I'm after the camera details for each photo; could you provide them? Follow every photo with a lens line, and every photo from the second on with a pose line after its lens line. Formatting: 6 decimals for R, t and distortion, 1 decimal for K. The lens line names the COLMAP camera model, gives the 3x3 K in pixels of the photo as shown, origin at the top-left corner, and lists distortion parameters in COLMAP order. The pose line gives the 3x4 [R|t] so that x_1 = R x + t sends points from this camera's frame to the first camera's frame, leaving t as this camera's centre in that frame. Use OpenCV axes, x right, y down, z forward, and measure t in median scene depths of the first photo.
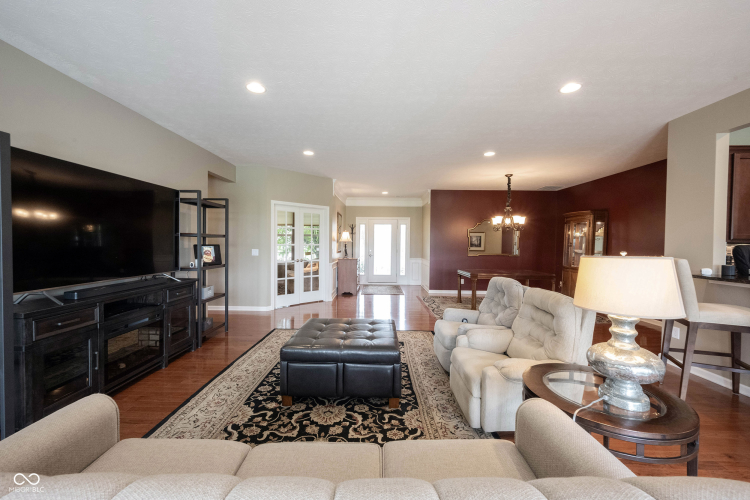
lens RADIAL K [[296.6, 0, 372.2], [0, 296.6, 249.4], [0, 0, 1]] dist [0.001854, 0.000220]
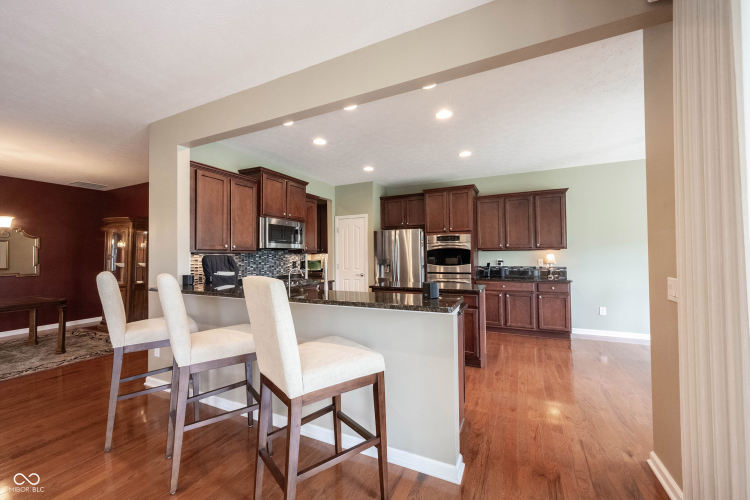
lens RADIAL K [[295.7, 0, 375.0], [0, 295.7, 250.0], [0, 0, 1]] dist [0.001378, 0.000424]
pose [[0.421540, -0.002422, 0.906806, 0.425847], [0.035810, 0.999261, -0.013978, 0.004437], [-0.906102, 0.038365, 0.421316, -0.017353]]
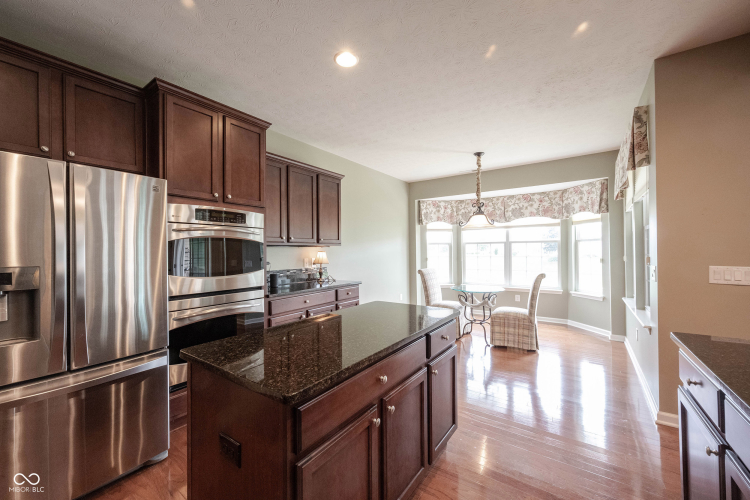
lens RADIAL K [[296.6, 0, 372.2], [0, 296.6, 249.4], [0, 0, 1]] dist [0.001854, 0.000220]
pose [[-0.816679, -0.005120, 0.577070, 1.224196], [0.006906, 0.999802, 0.018645, 0.004261], [-0.577051, 0.019213, -0.816482, 0.612750]]
